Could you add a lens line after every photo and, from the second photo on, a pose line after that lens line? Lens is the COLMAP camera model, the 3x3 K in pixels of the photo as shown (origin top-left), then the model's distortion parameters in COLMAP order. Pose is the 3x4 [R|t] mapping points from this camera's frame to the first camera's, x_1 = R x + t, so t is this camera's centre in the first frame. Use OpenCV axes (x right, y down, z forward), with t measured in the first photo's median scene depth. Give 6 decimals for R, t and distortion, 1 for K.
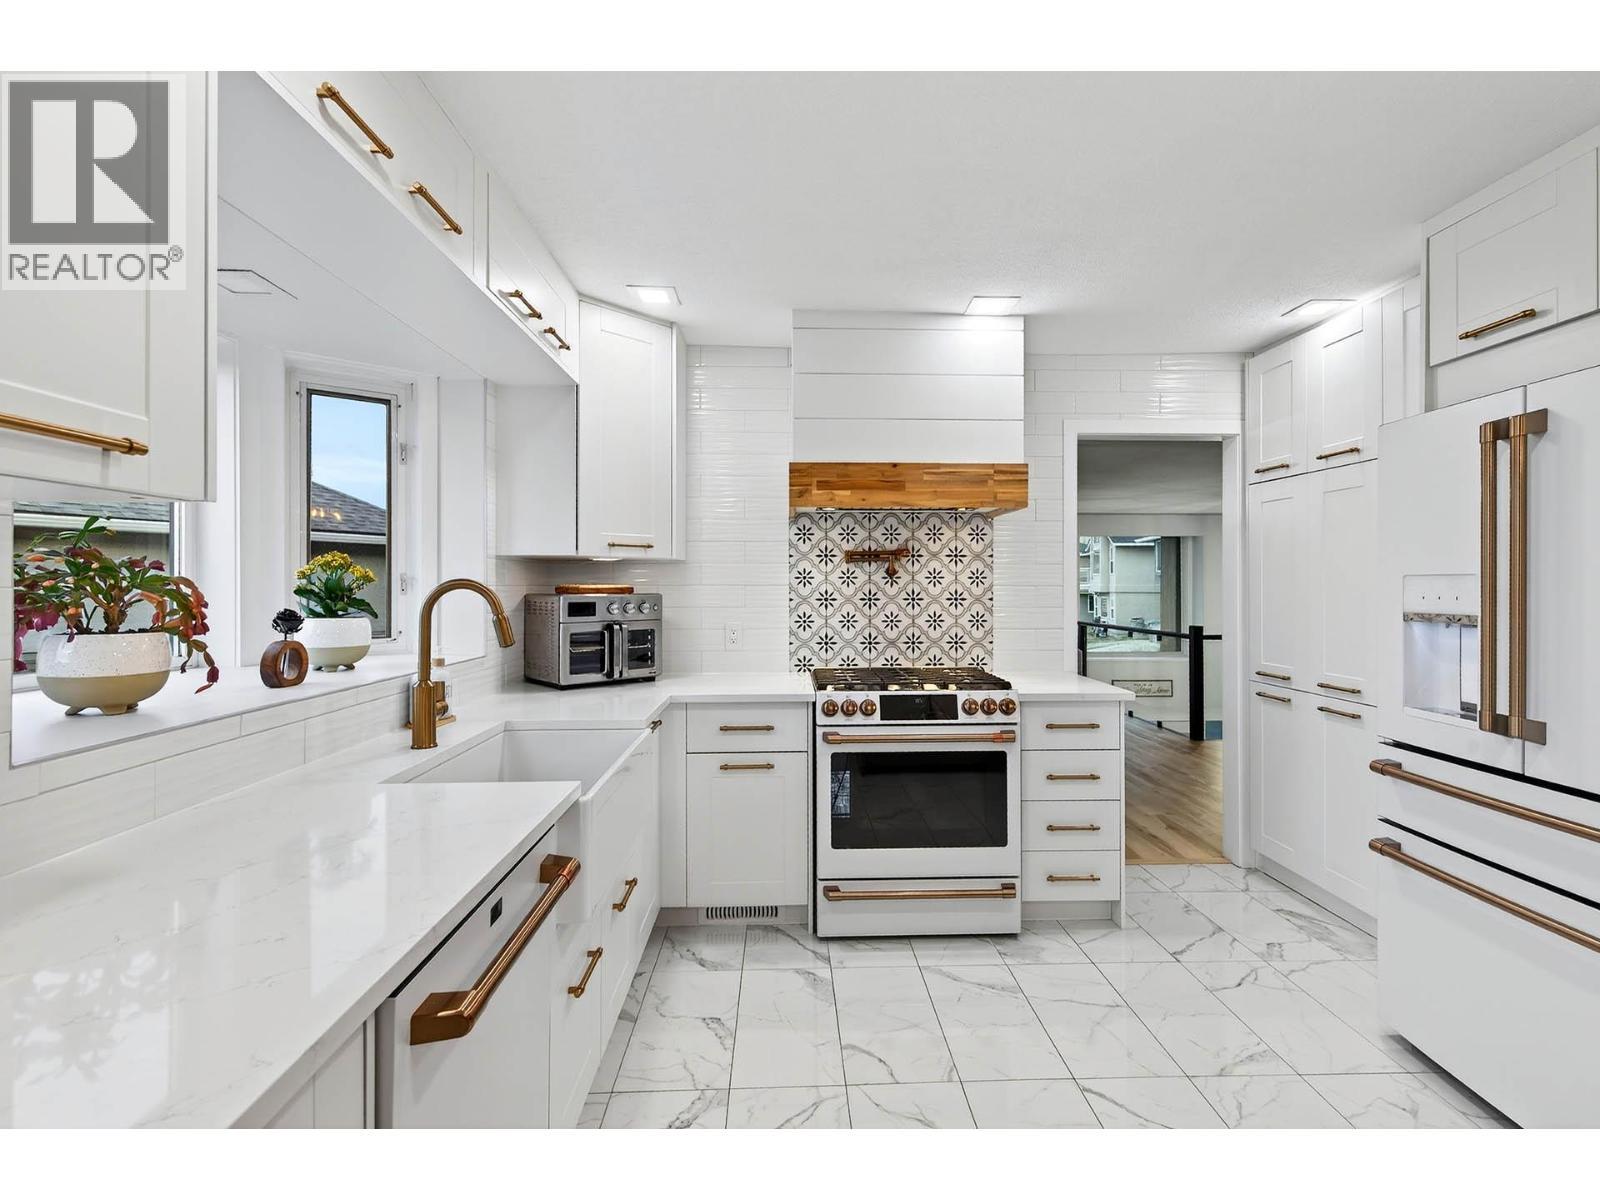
lens RADIAL K [[752.9, 0, 809.1], [0, 752.9, 576.7], [0, 0, 1]] dist [-0.000905, 0.000651]
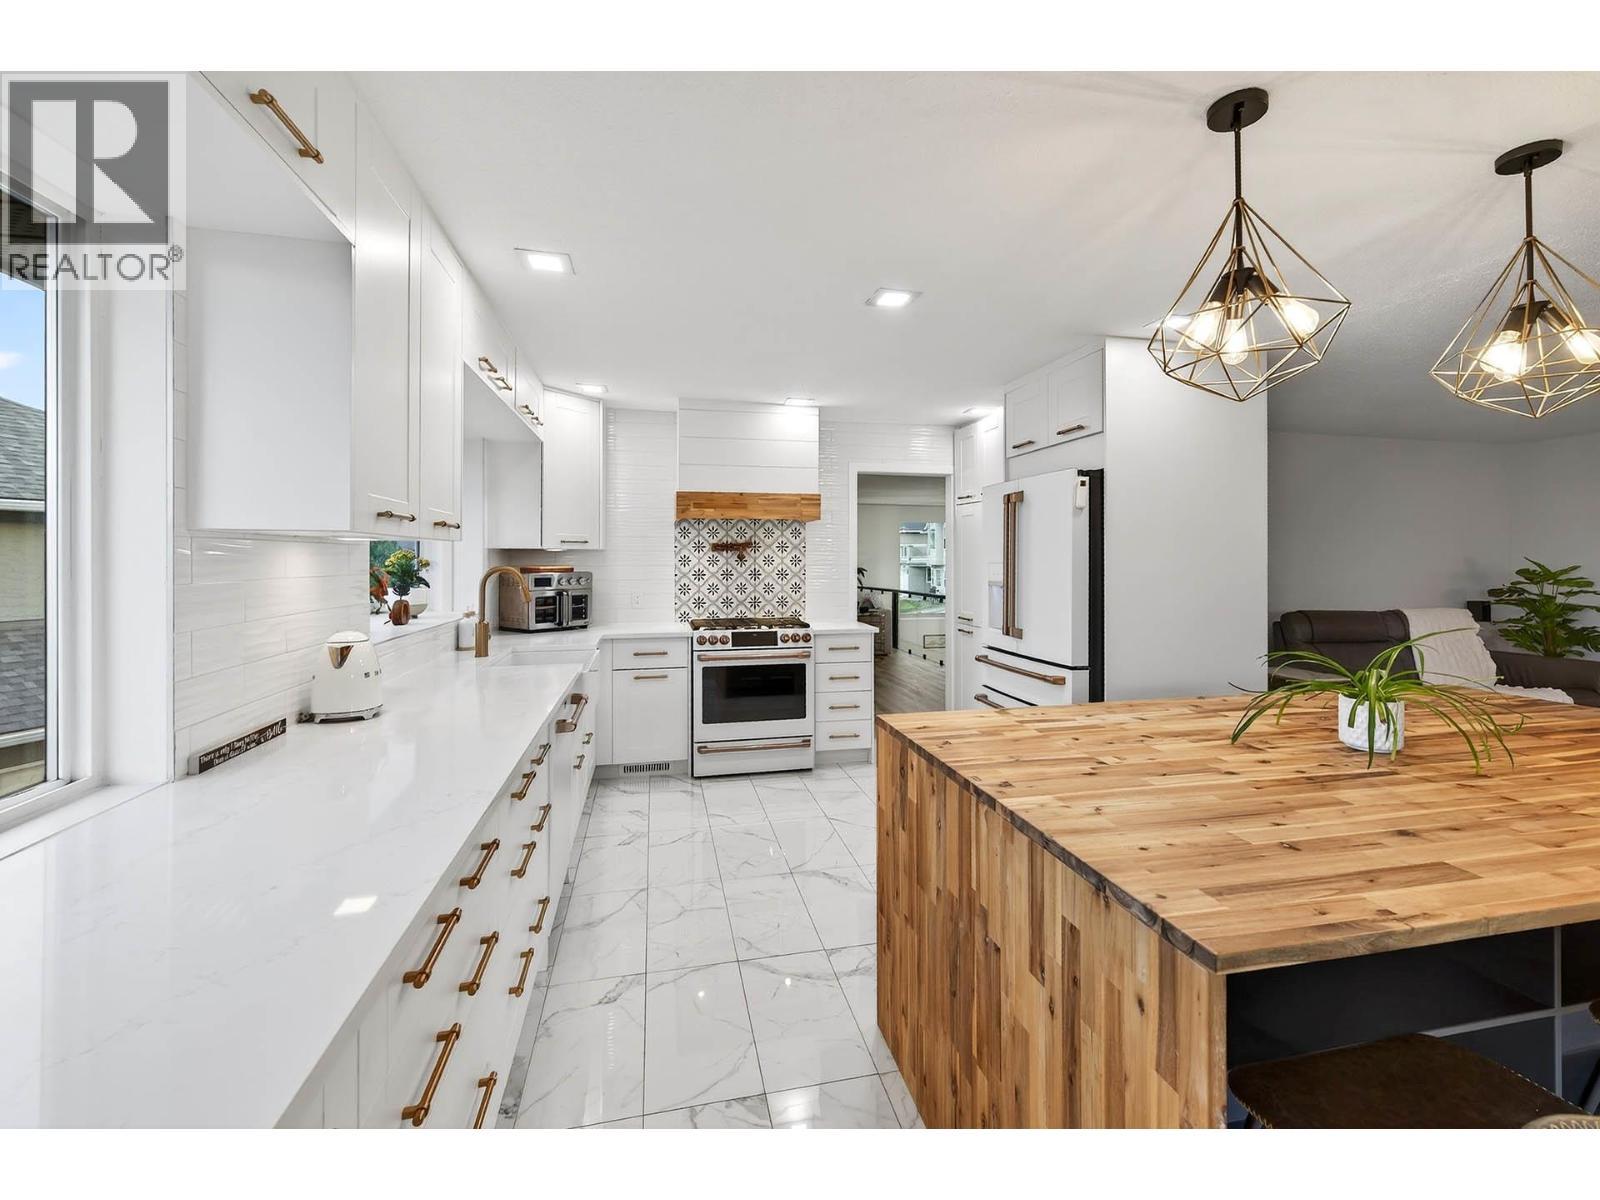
lens RADIAL K [[712.3, 0, 808.4], [0, 712.3, 557.1], [0, 0, 1]] dist [0.001097, 0.000475]
pose [[0.983907, -0.000153, 0.178682, -0.020375], [-0.001548, 0.999955, 0.009380, -0.024154], [-0.178676, -0.009506, 0.983862, -0.561243]]
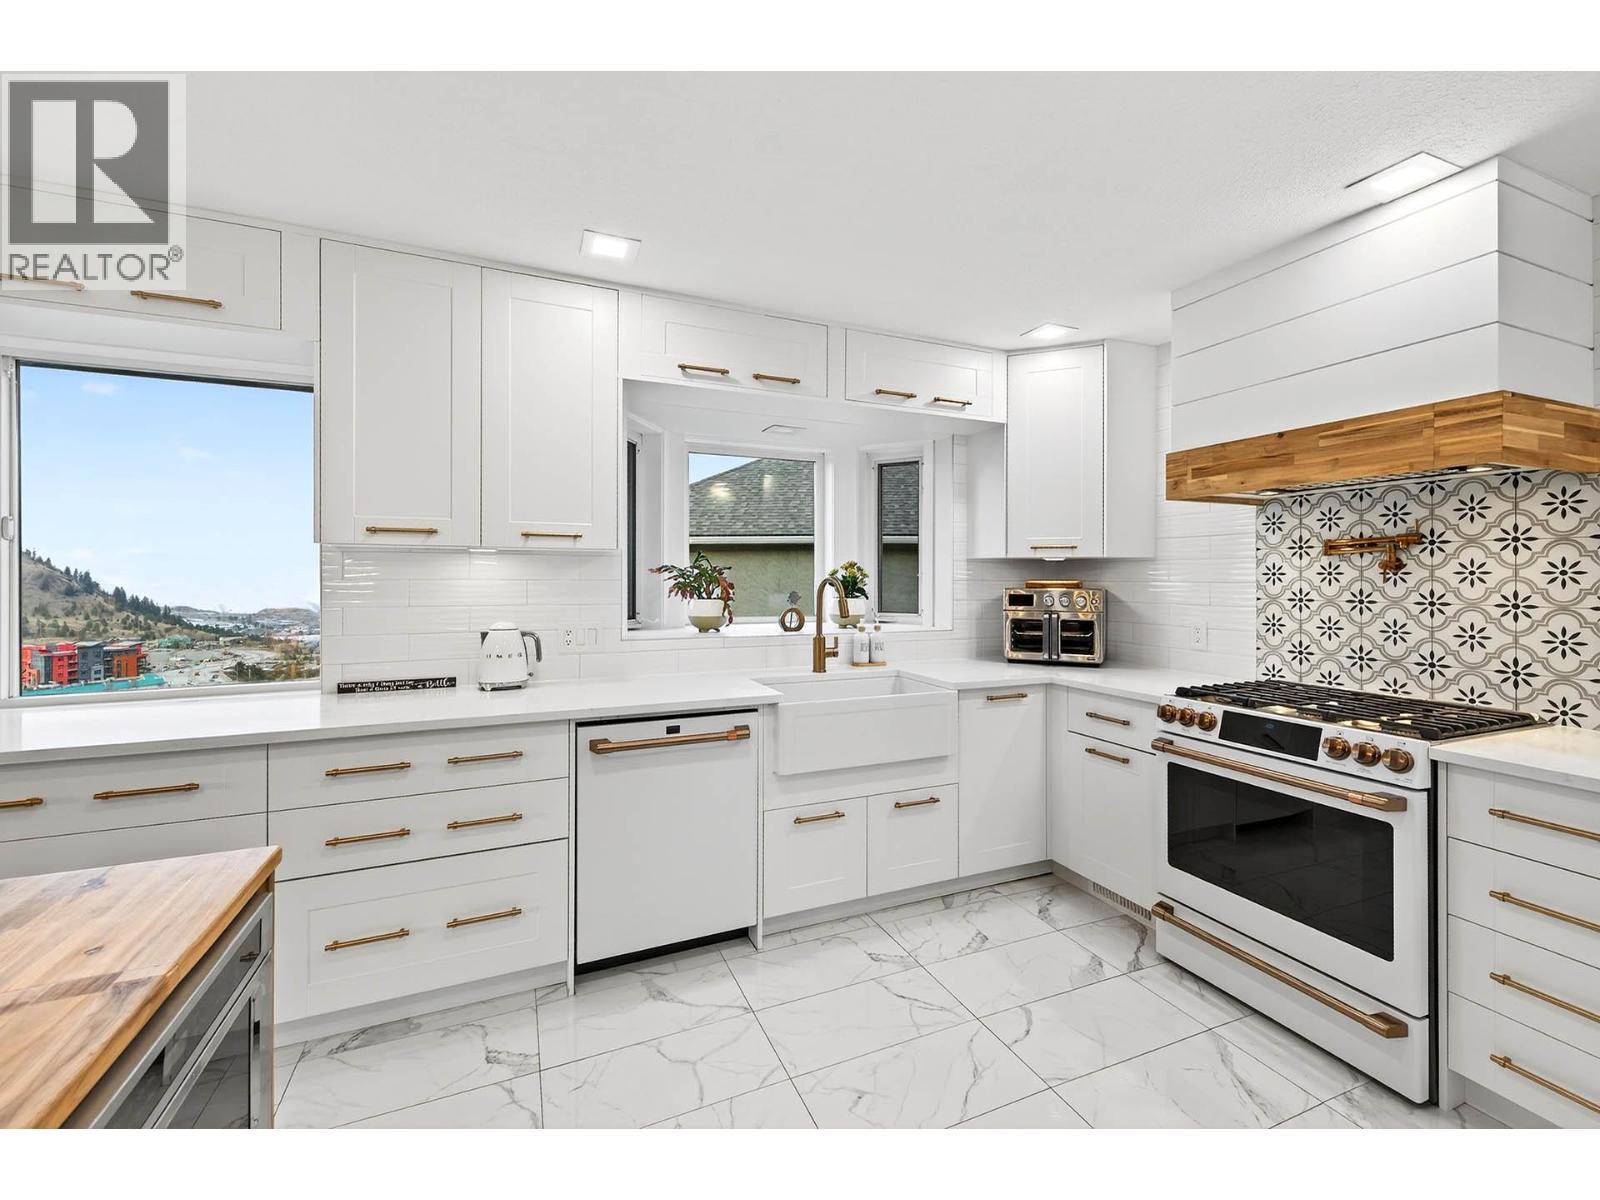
lens RADIAL K [[679.5, 0, 812.4], [0, 679.5, 576.3], [0, 0, 1]] dist [0.001506, 0.000232]
pose [[0.366188, -0.001082, -0.930540, 0.611346], [0.003399, 0.999994, 0.000175, 0.002370], [0.930535, -0.003227, 0.366190, 0.262031]]
